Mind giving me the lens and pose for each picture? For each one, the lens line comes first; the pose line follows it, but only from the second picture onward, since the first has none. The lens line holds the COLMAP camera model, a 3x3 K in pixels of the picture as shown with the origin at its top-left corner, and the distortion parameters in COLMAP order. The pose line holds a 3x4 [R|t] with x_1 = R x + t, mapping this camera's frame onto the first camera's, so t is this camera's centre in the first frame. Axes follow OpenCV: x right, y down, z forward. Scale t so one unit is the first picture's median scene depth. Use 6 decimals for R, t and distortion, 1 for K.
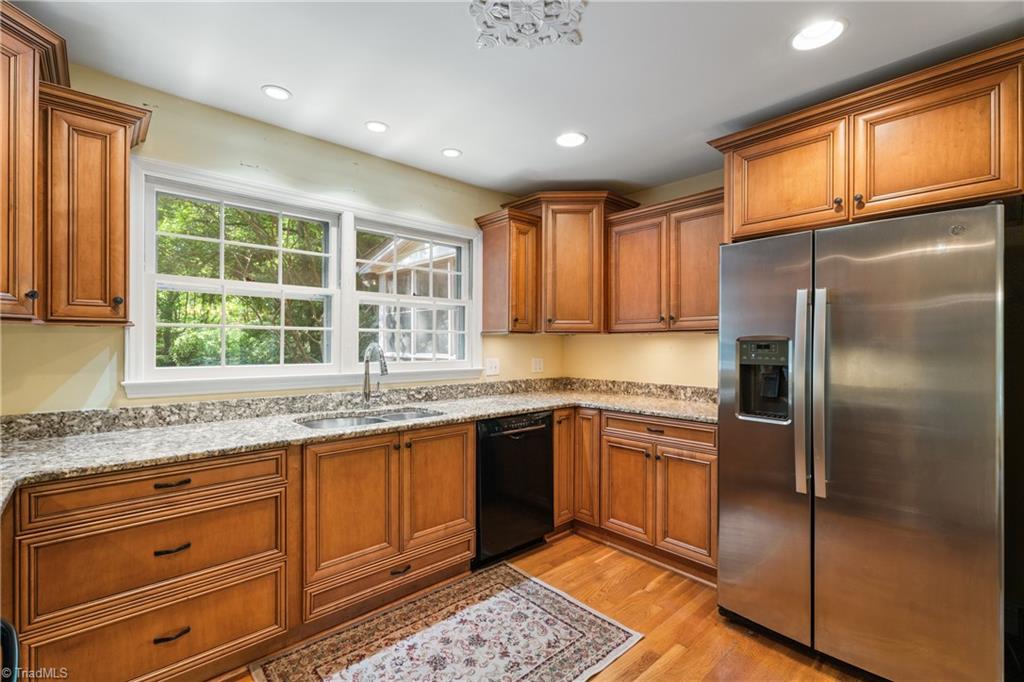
lens RADIAL K [[452.6, 0, 511.1], [0, 452.6, 342.7], [0, 0, 1]] dist [0.005131, -0.001969]
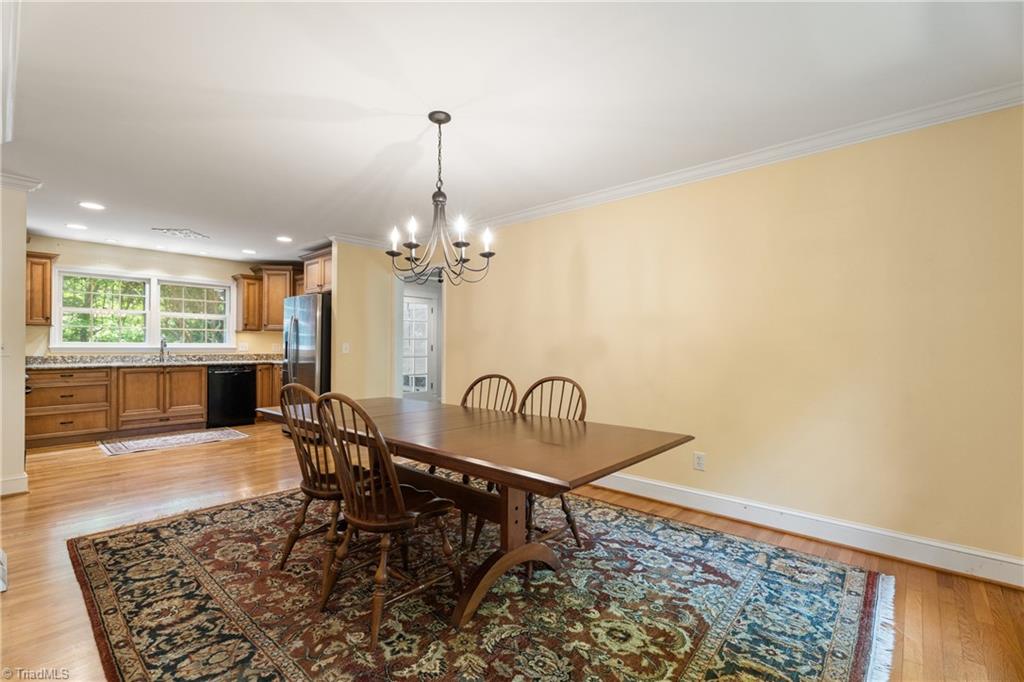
lens RADIAL K [[452.6, 0, 513.4], [0, 452.6, 345.7], [0, 0, 1]] dist [0.005131, -0.001969]
pose [[0.994578, 0.002939, 0.103949, 1.271799], [-0.003086, 0.999994, 0.001254, 0.053070], [-0.103945, -0.001568, 0.994582, -1.556642]]
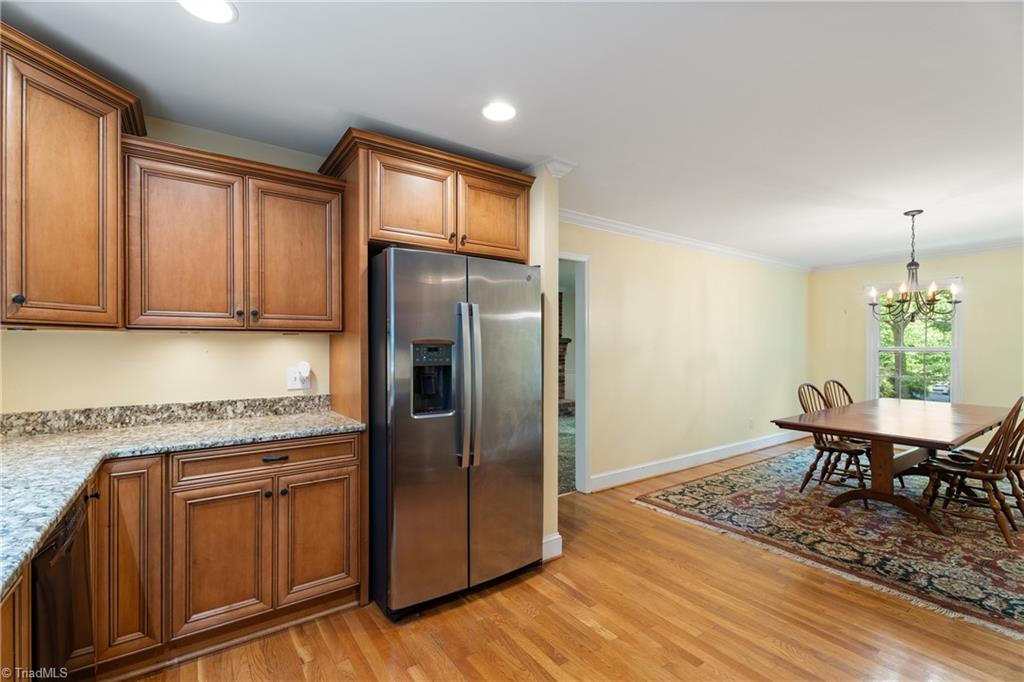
lens RADIAL K [[452.6, 0, 507.7], [0, 452.6, 346.5], [0, 0, 1]] dist [0.005131, -0.001969]
pose [[0.130948, -0.005944, 0.991371, -0.399158], [-0.003492, 0.999973, 0.006457, -0.004642], [-0.991383, -0.004308, 0.130924, 0.513117]]
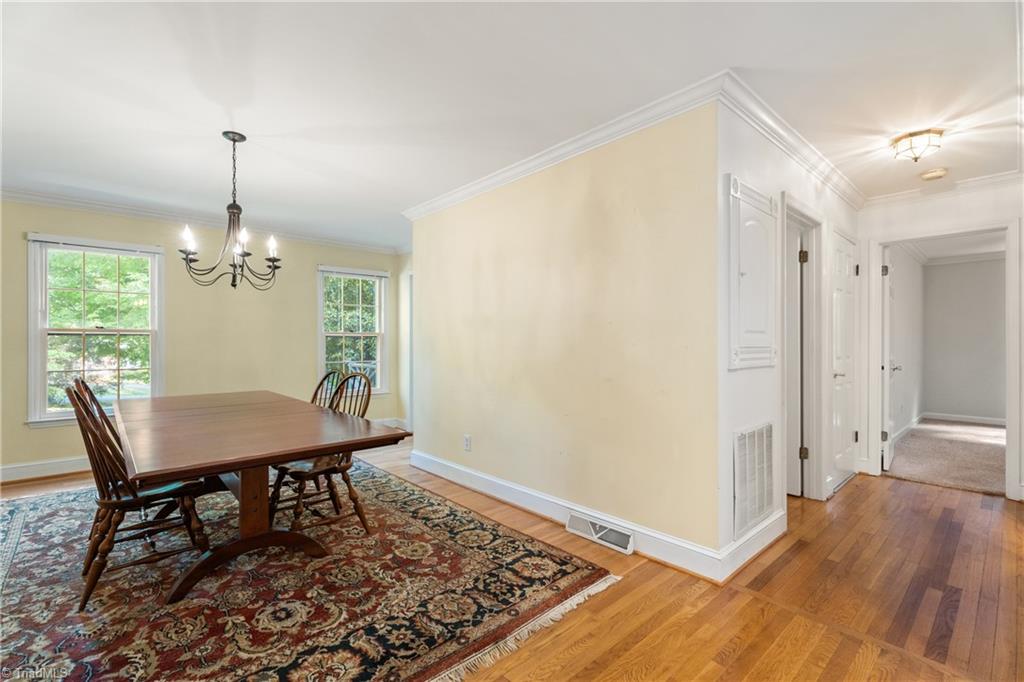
lens RADIAL K [[452.6, 0, 511.0], [0, 452.6, 339.5], [0, 0, 1]] dist [0.005131, -0.001969]
pose [[-0.999939, -0.002789, 0.010718, 0.554124], [-0.002861, 0.999973, -0.006712, 0.052393], [-0.010699, -0.006743, -0.999920, 0.474287]]
